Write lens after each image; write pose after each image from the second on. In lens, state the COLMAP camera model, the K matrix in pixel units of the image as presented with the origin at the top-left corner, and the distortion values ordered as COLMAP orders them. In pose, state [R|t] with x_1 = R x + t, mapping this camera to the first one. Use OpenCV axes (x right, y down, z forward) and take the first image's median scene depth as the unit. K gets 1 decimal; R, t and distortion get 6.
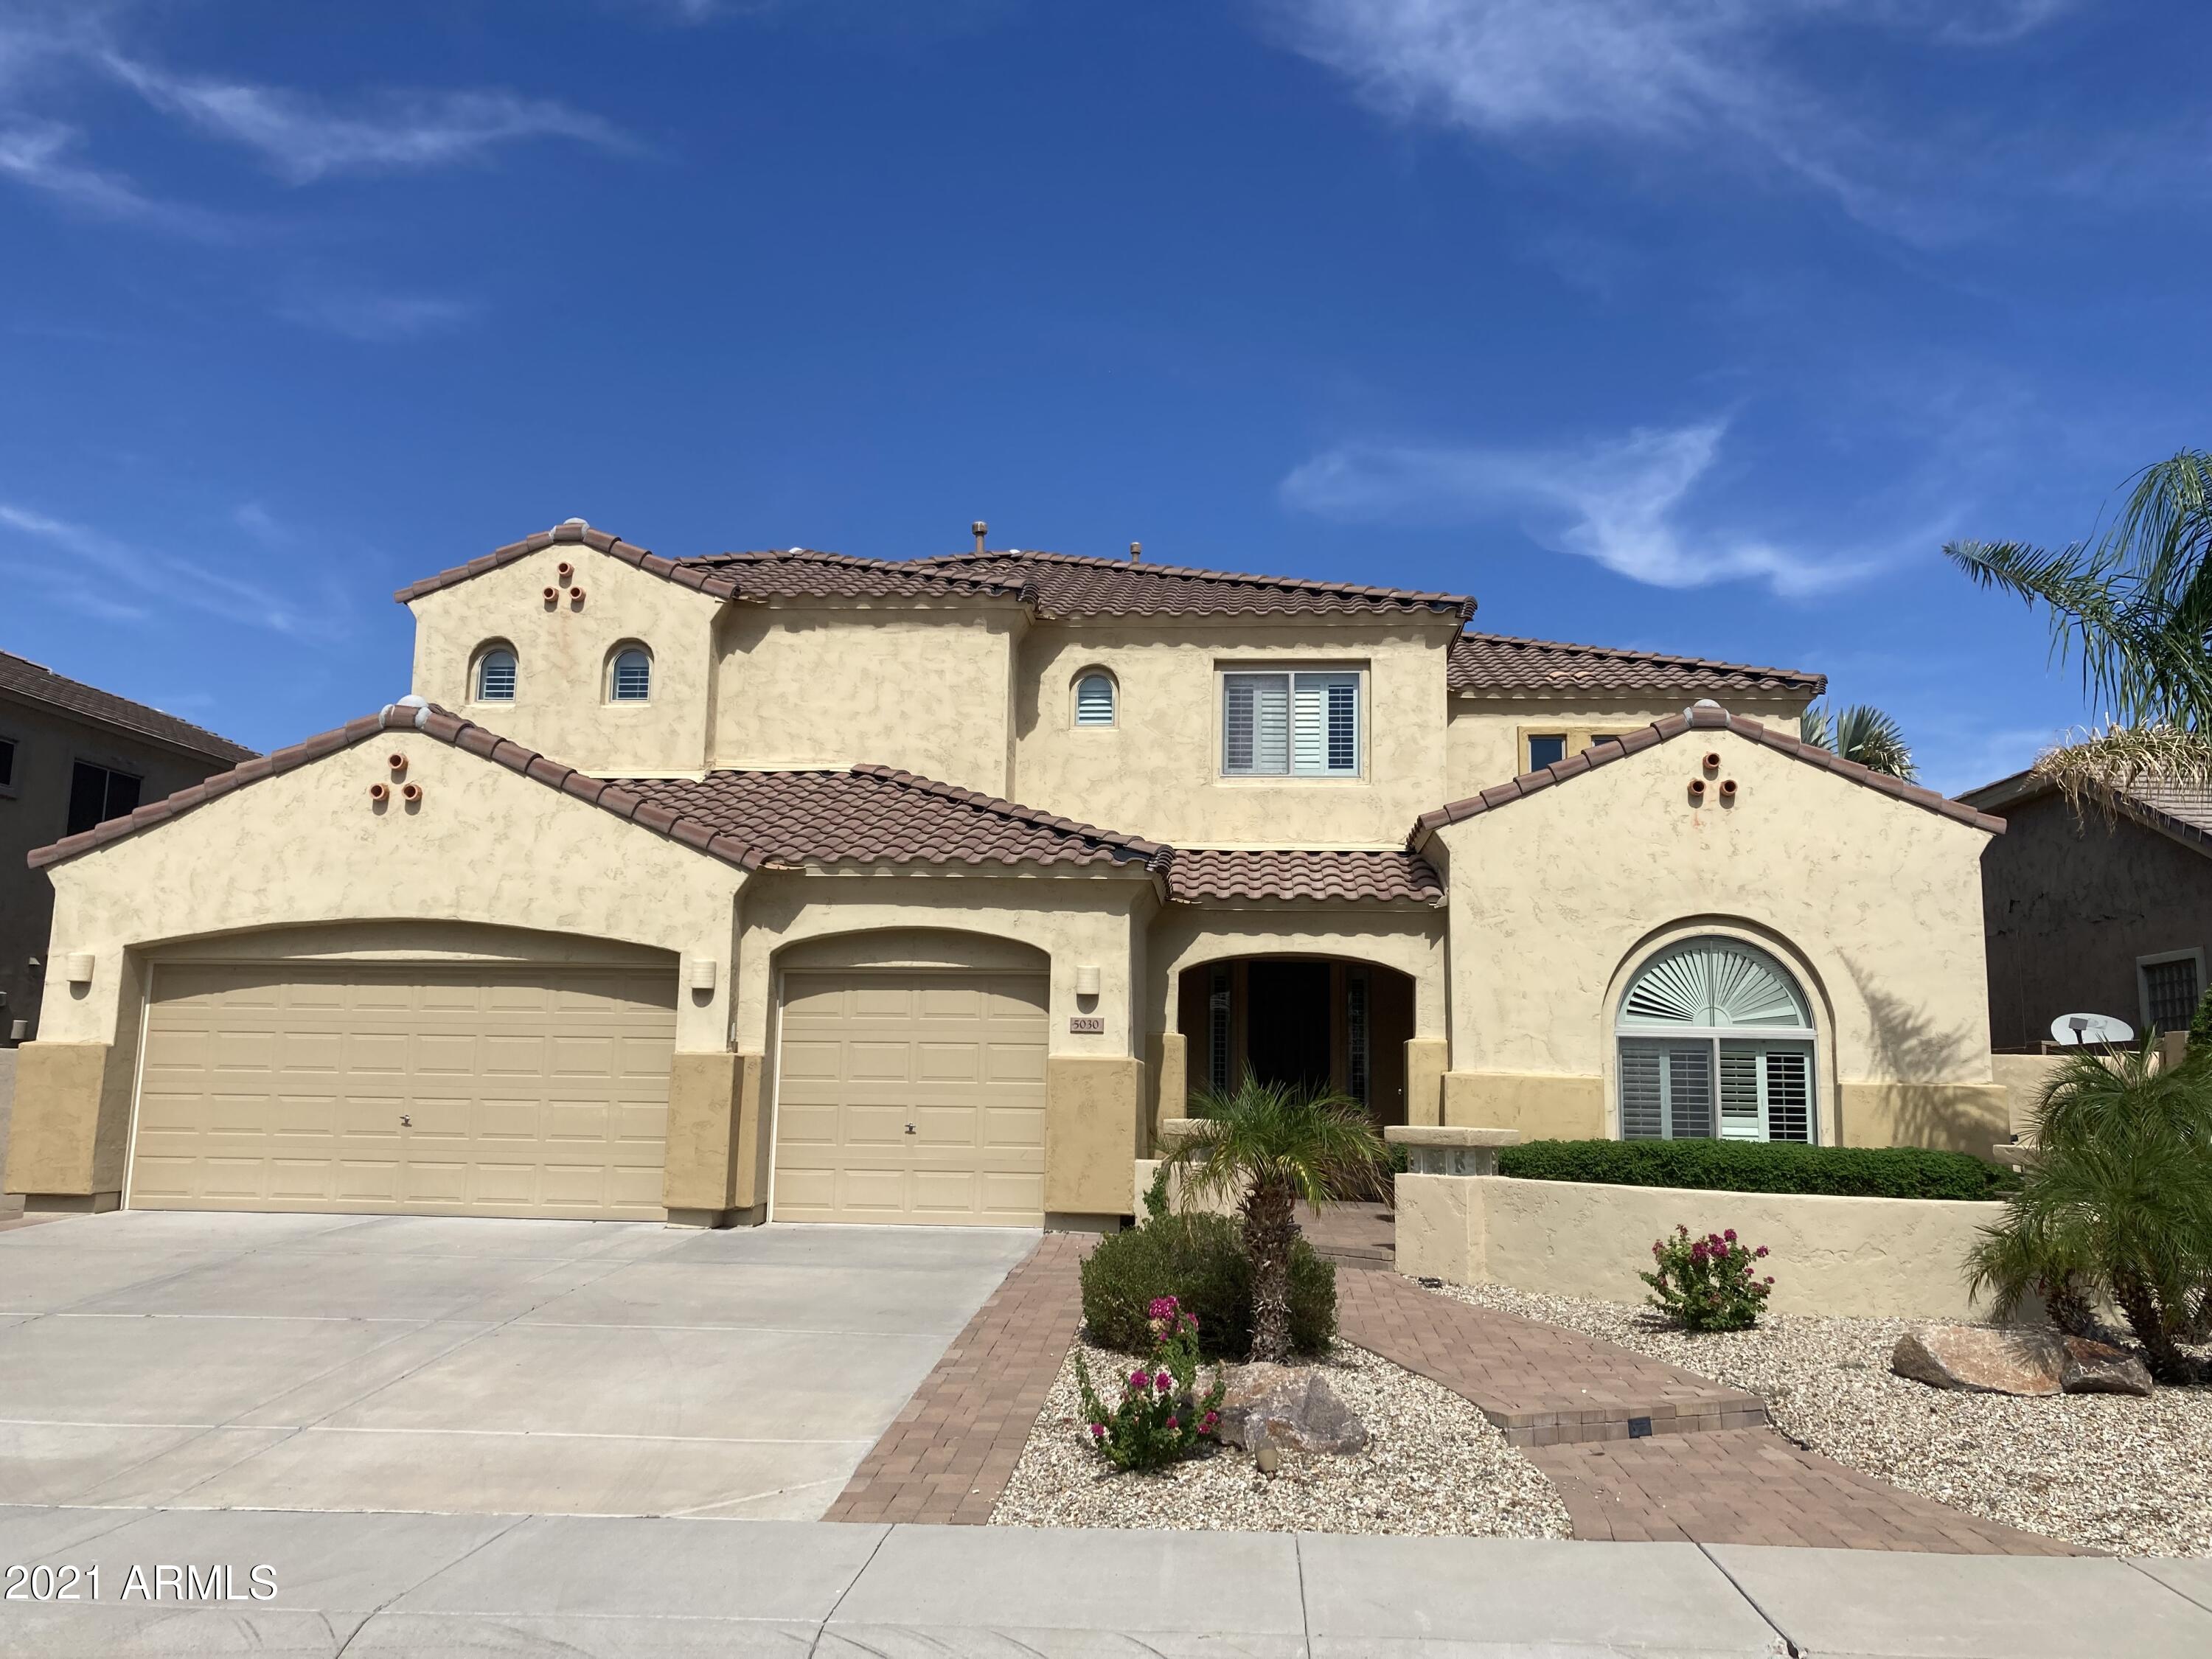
lens RADIAL K [[1776.3, 0, 1108.1], [0, 1776.3, 902.5], [0, 0, 1]] dist [-0.045354, 0.064749]
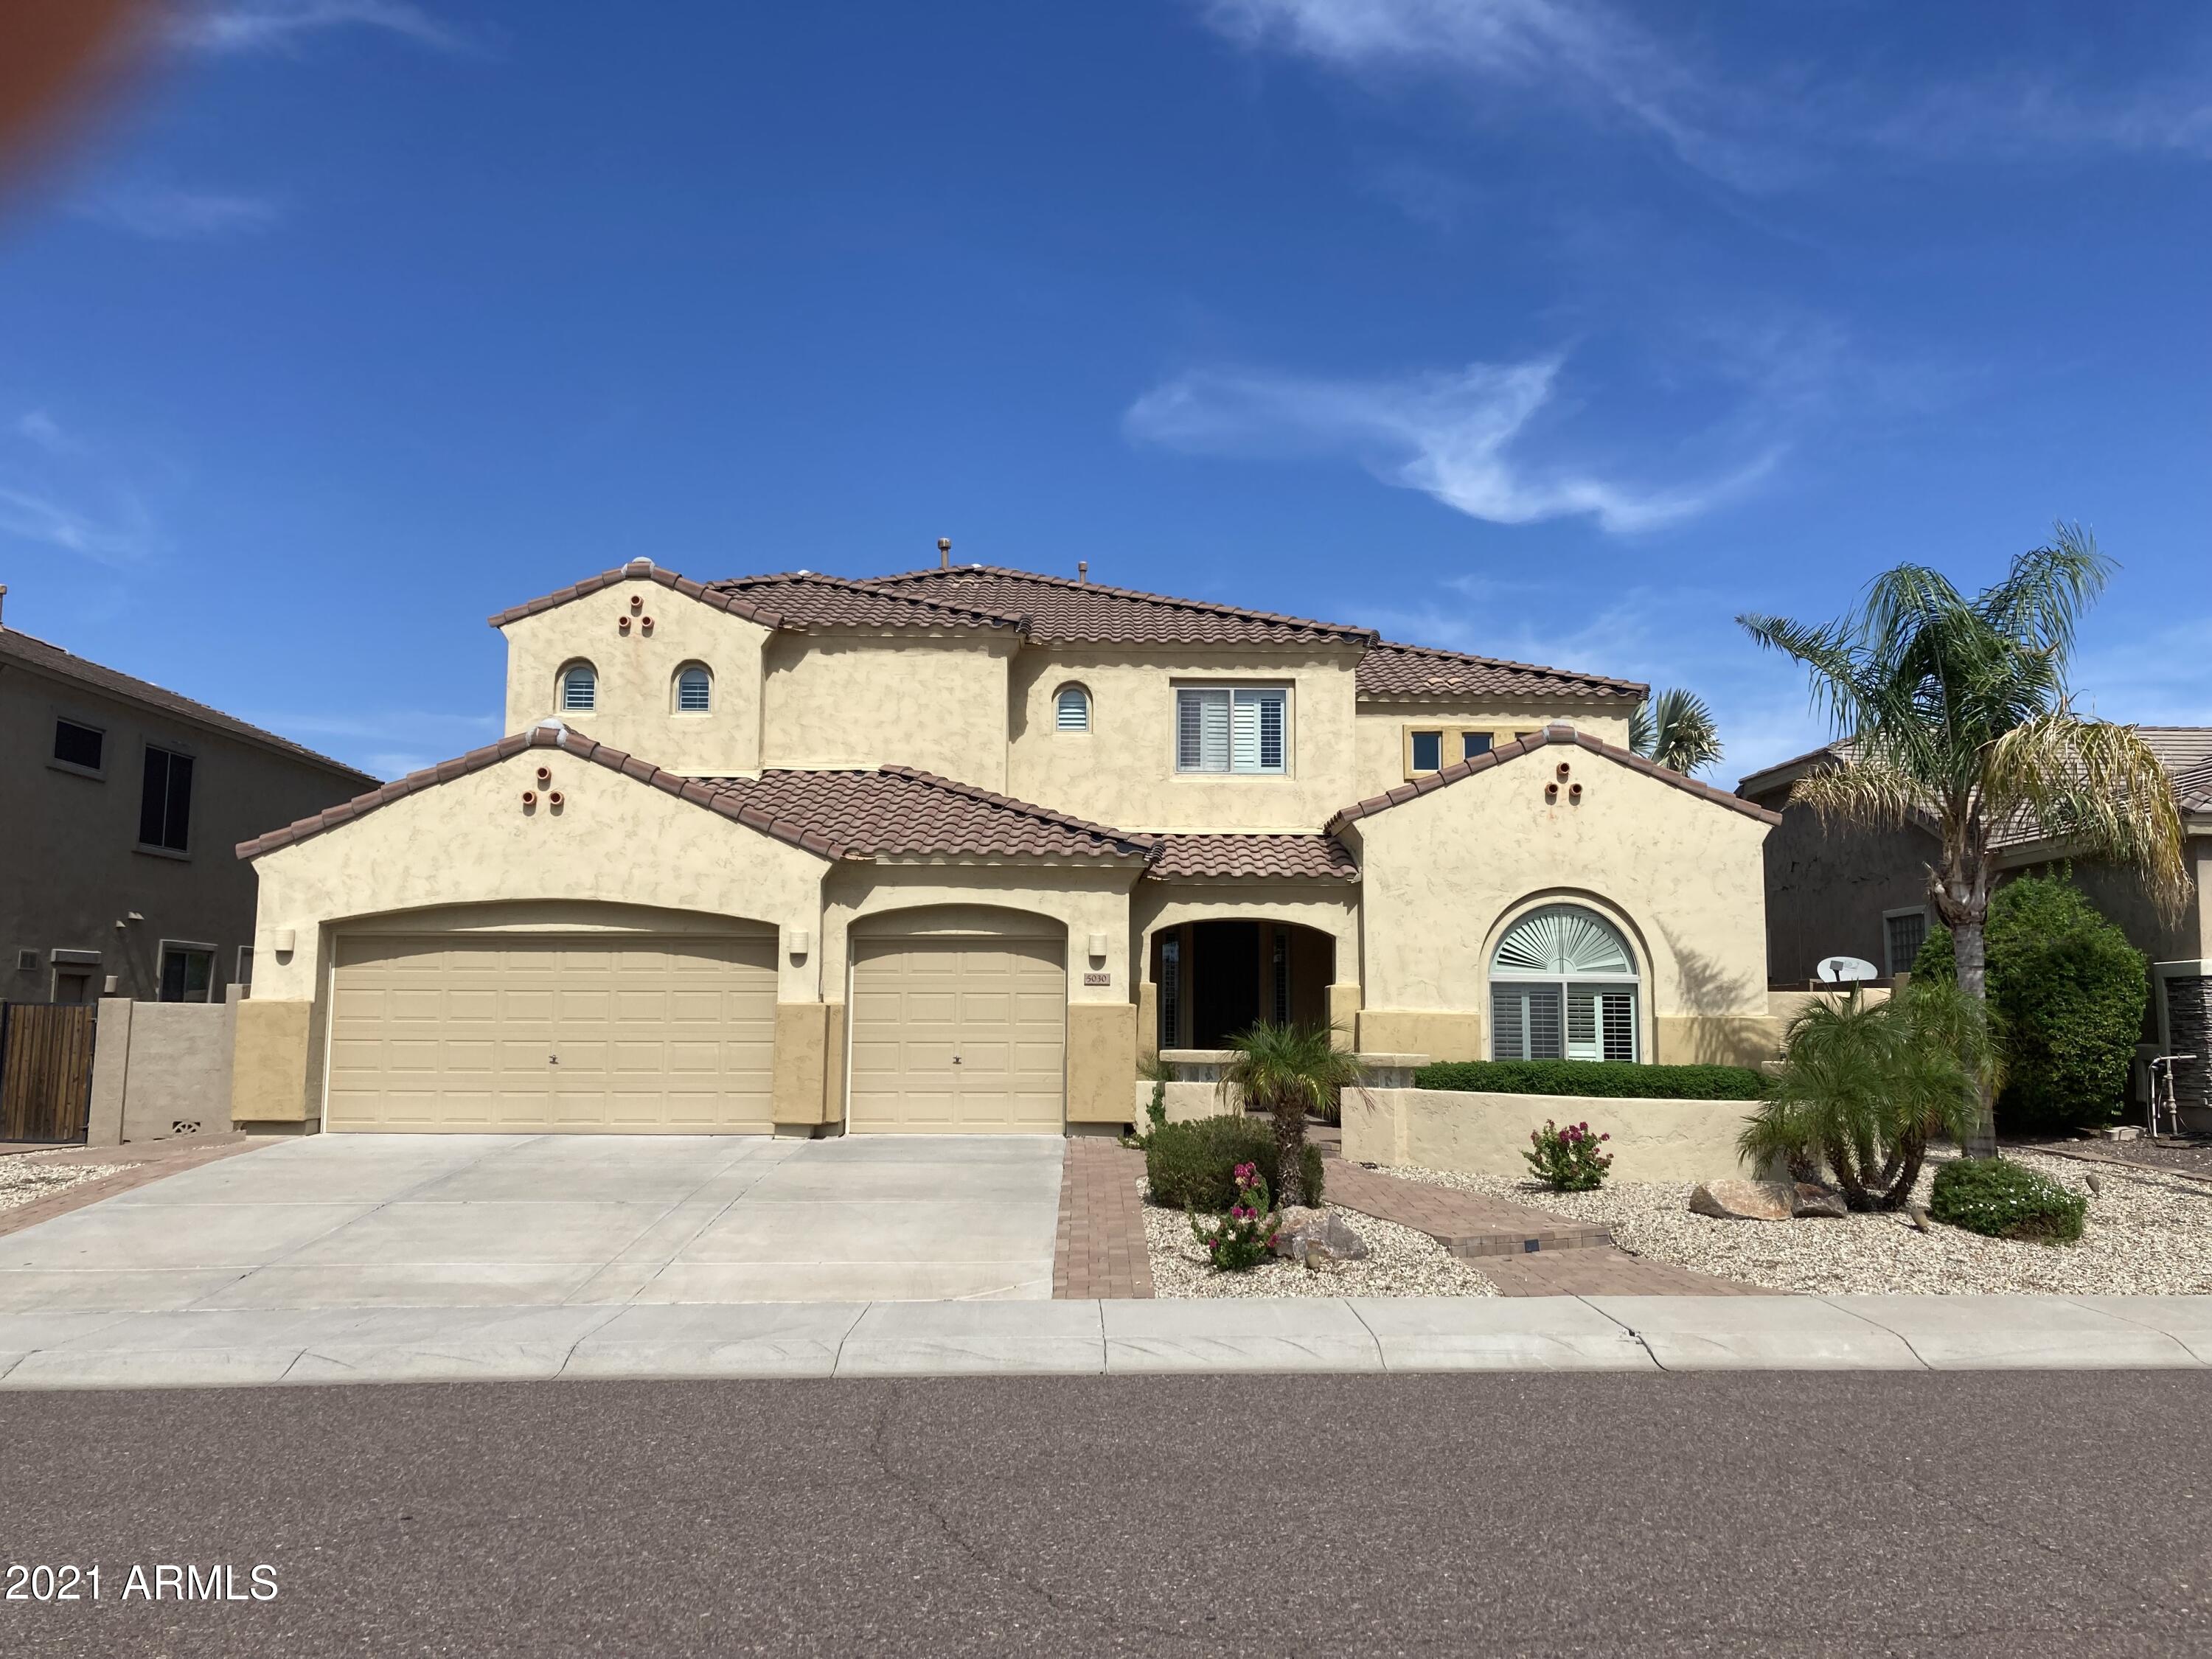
lens RADIAL K [[1776.3, 0, 1108.1], [0, 1776.3, 902.5], [0, 0, 1]] dist [-0.045354, 0.064749]
pose [[0.995702, -0.005095, 0.092477, -0.119856], [0.001311, 0.999161, 0.040932, -0.038783], [-0.092608, -0.040635, 0.994873, -0.283747]]
